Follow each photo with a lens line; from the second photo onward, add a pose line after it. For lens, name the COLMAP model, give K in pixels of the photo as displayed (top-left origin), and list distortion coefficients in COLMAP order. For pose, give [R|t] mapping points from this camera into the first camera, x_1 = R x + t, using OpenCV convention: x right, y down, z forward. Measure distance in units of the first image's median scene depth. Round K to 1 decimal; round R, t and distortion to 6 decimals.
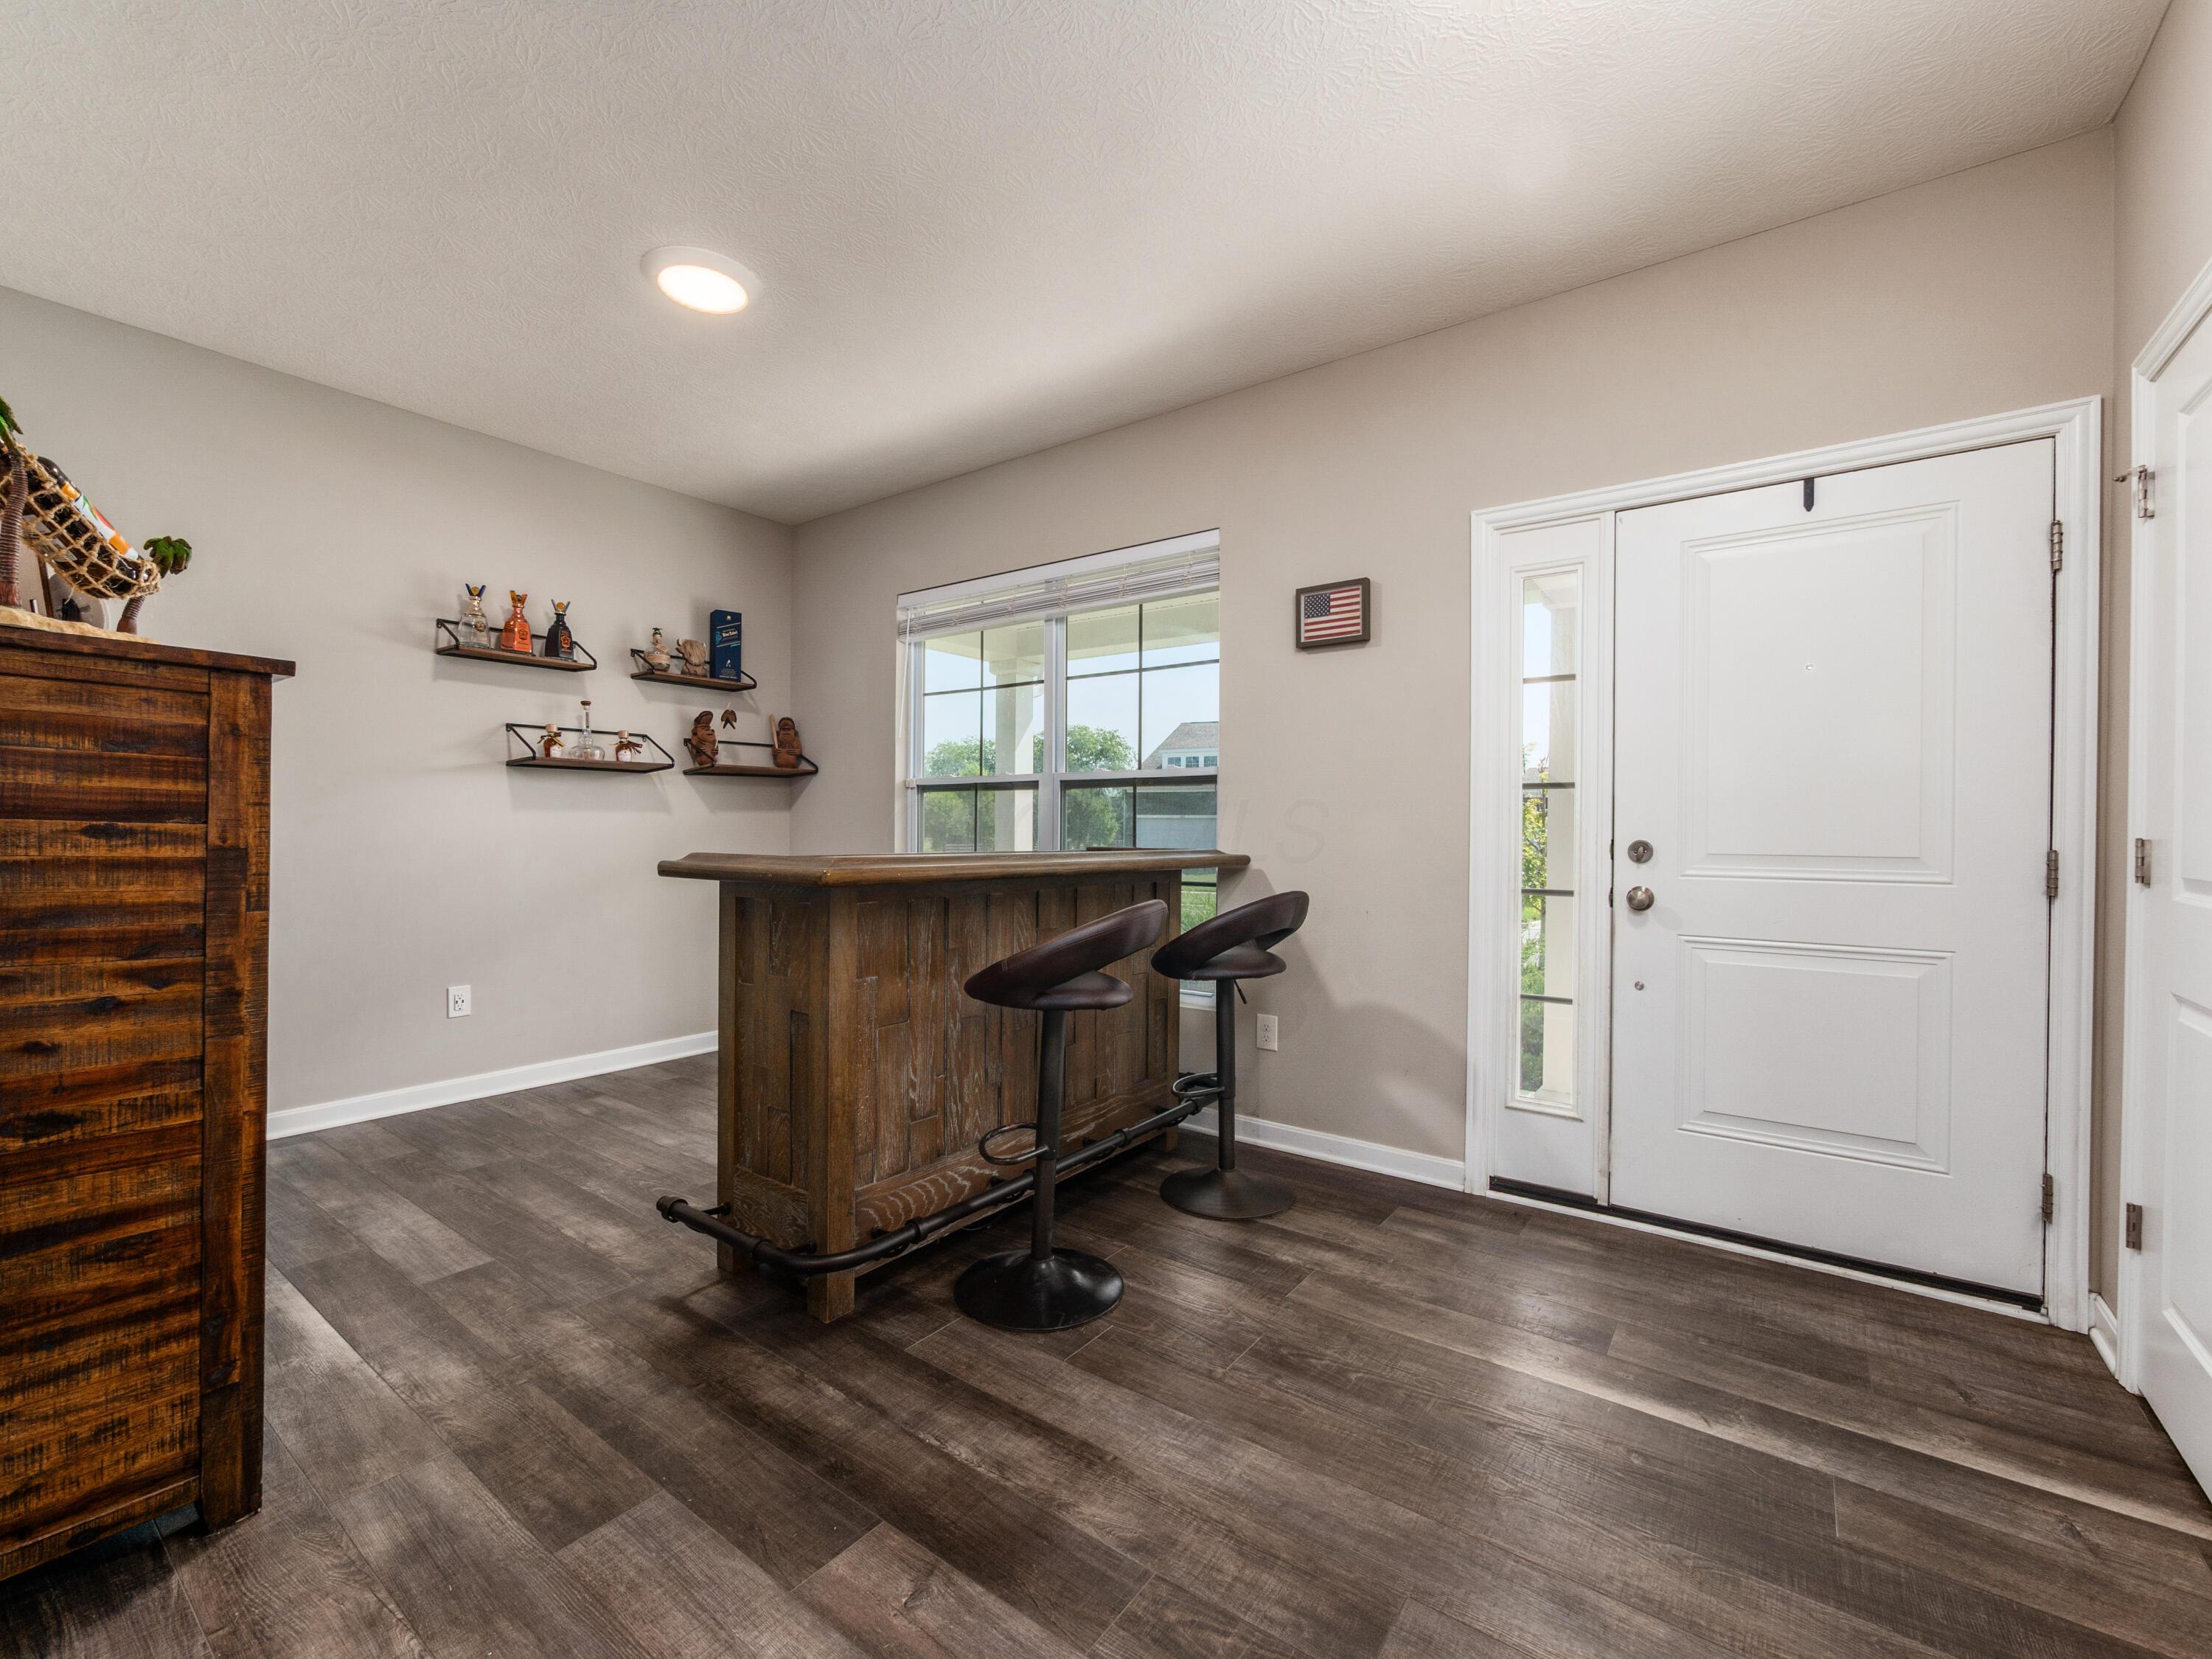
lens RADIAL K [[934.6, 0, 1112.3], [0, 934.6, 825.0], [0, 0, 1]] dist [-0.016766, -0.000352]
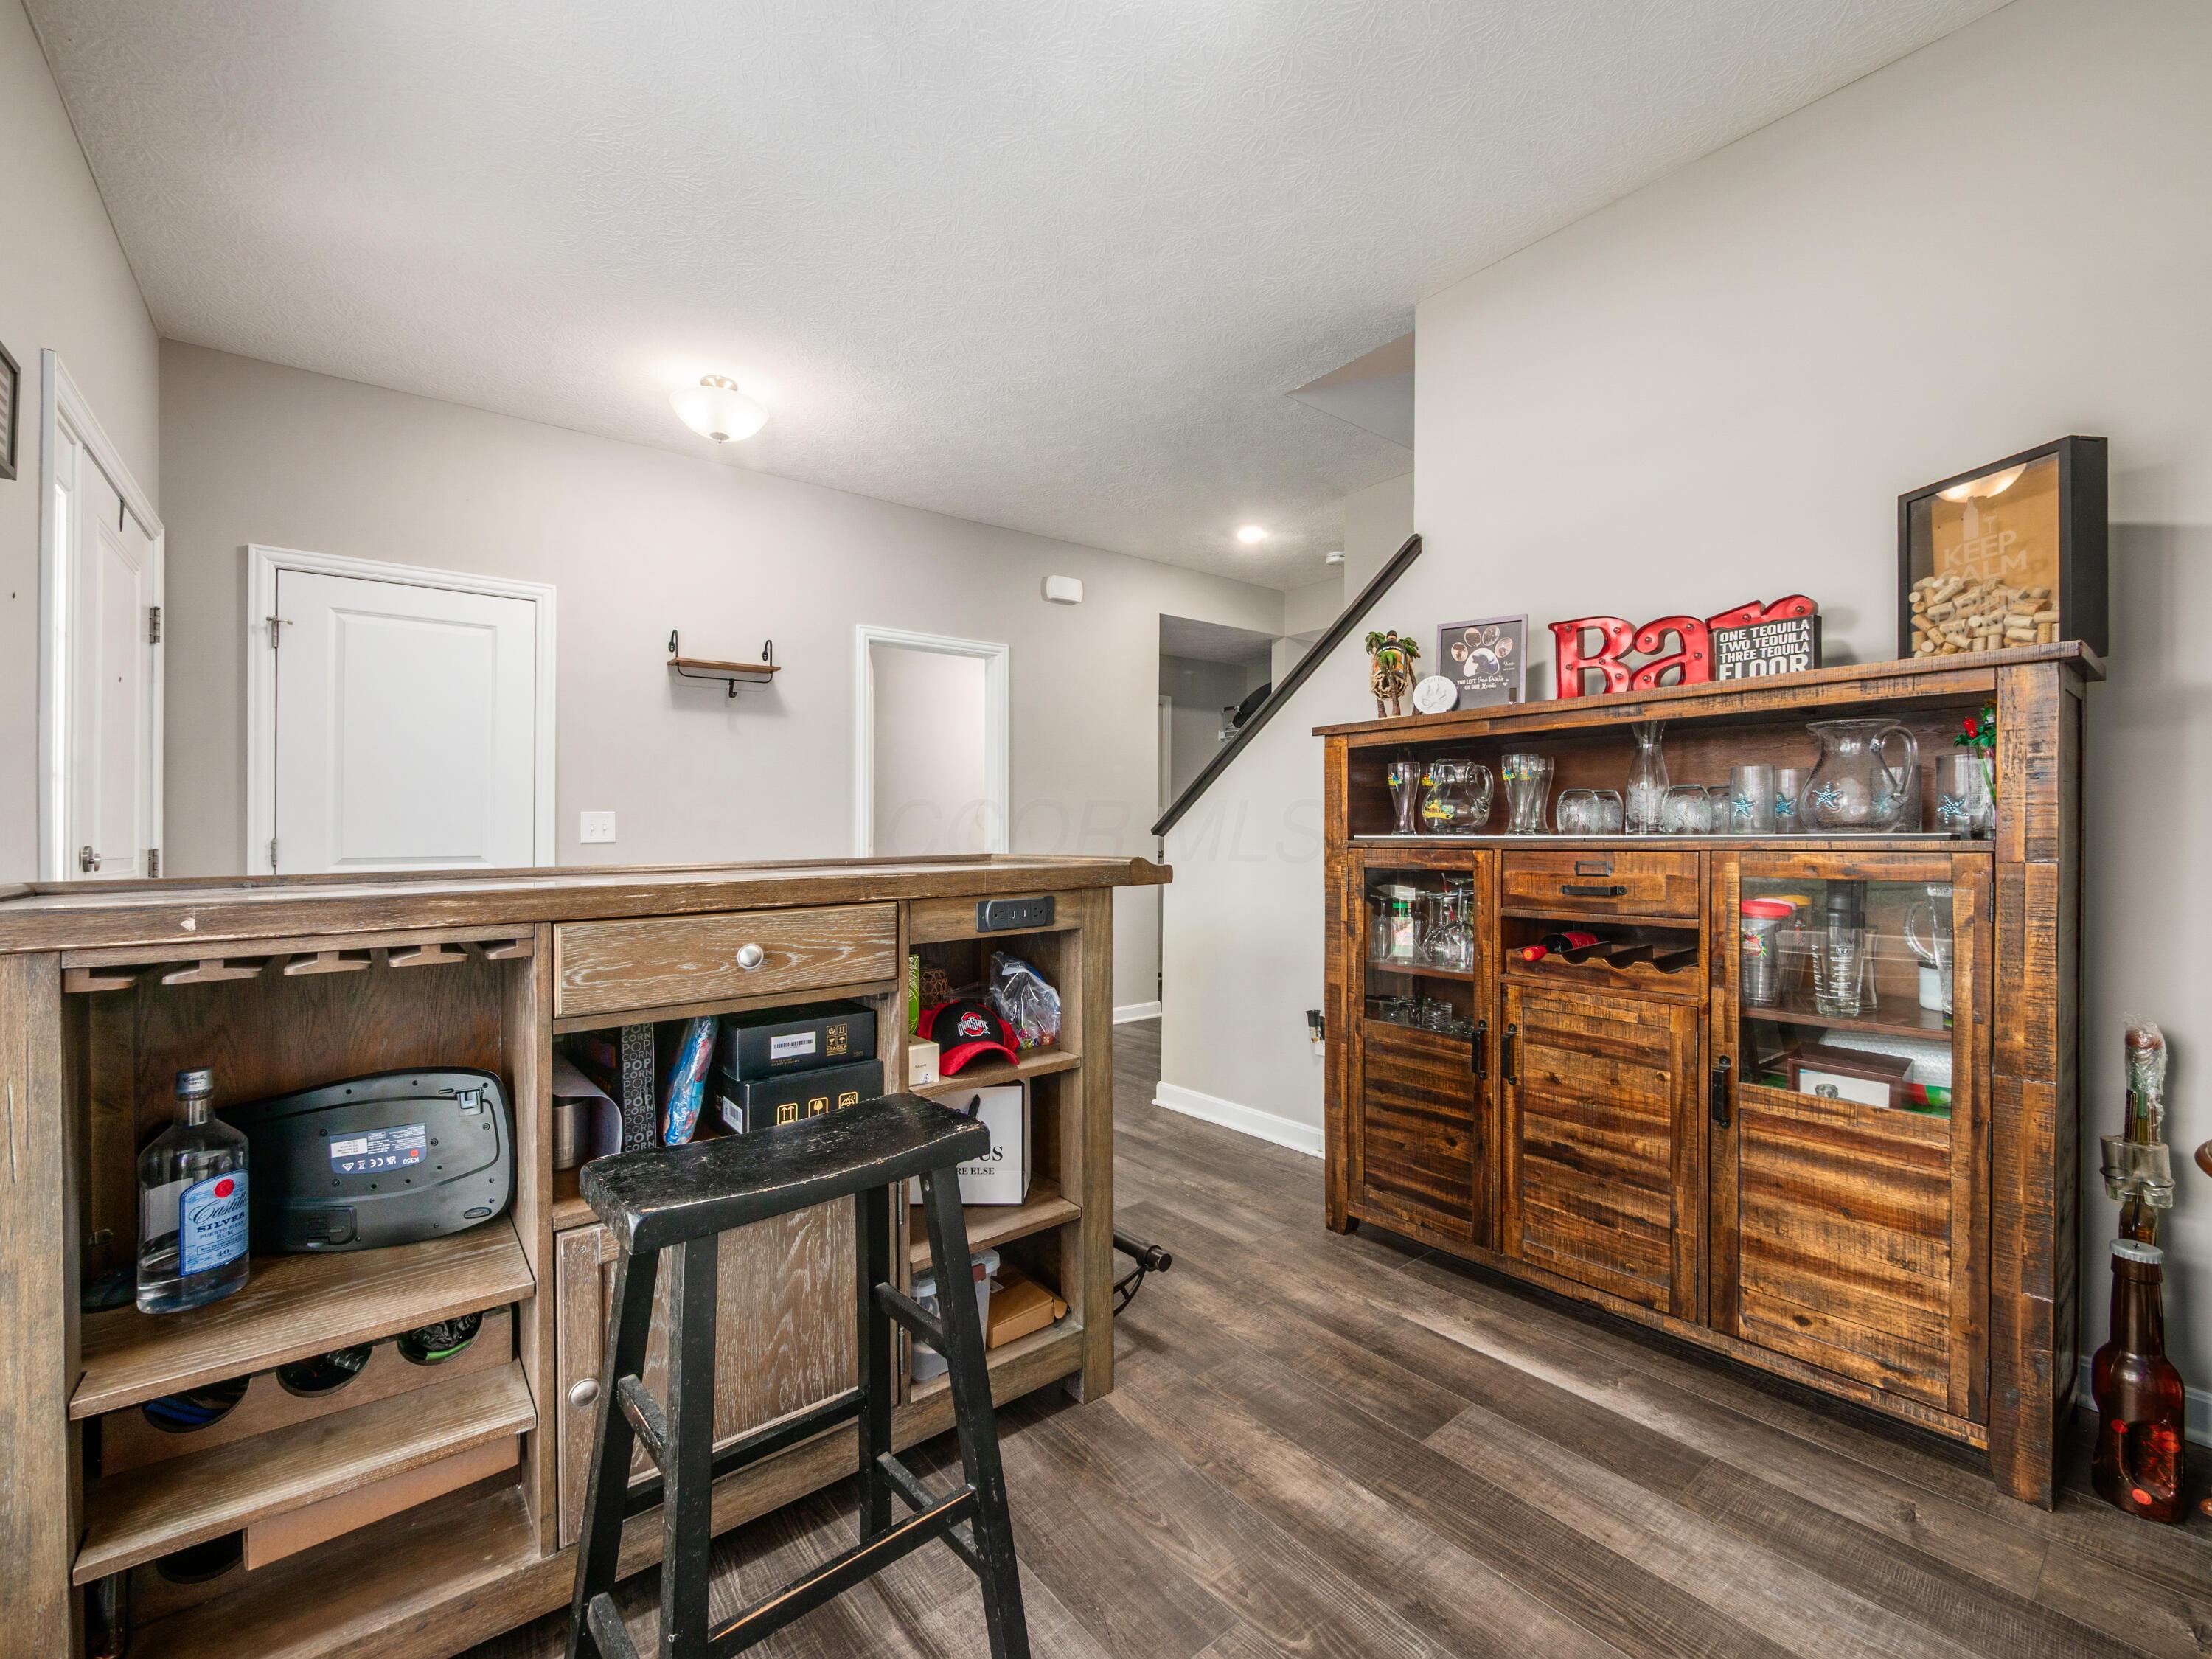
lens RADIAL K [[934.6, 0, 1108.4], [0, 934.6, 831.6], [0, 0, 1]] dist [-0.016766, -0.000352]
pose [[-0.965379, -0.005386, 0.260796, -0.858986], [-0.006136, 0.999979, -0.002063, 0.018430], [-0.260780, -0.003591, -0.965392, 2.413310]]
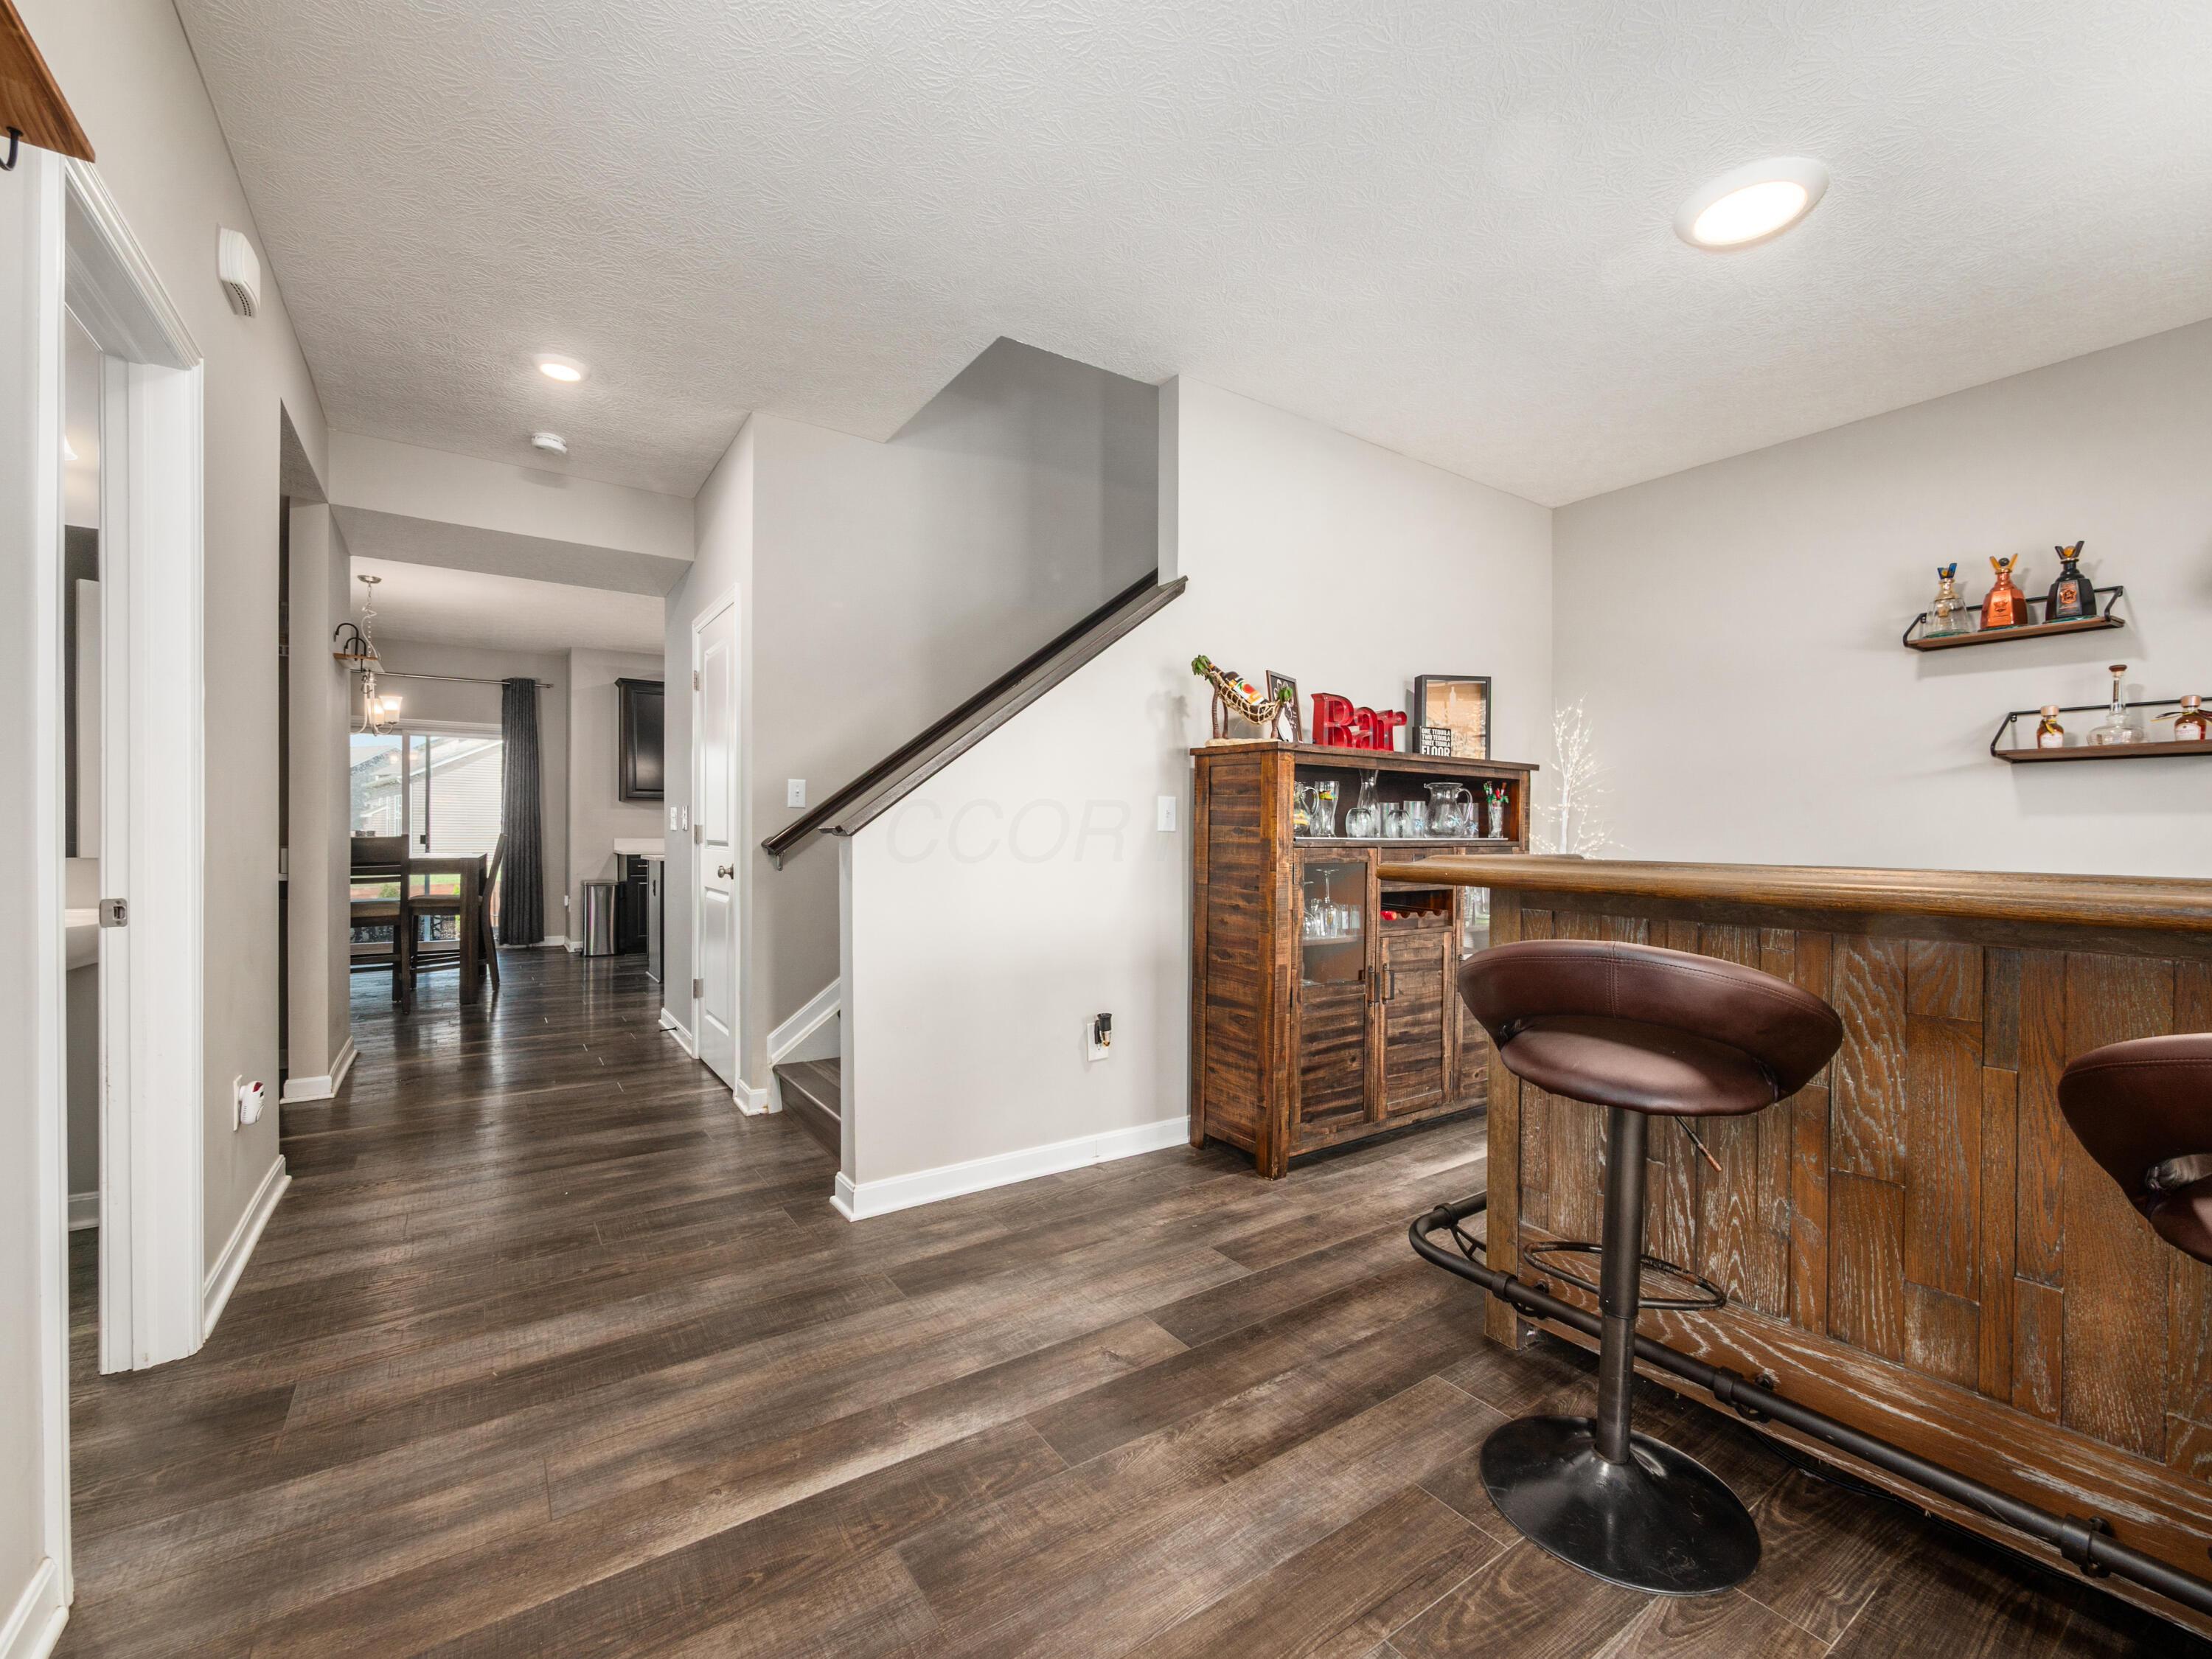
lens RADIAL K [[934.6, 0, 1113.6], [0, 934.6, 838.0], [0, 0, 1]] dist [-0.016766, -0.000352]
pose [[-0.339790, -0.000817, -0.940501, 0.911767], [-0.006949, 0.999975, 0.001642, 0.018541], [0.940476, 0.007093, -0.339787, 1.174959]]
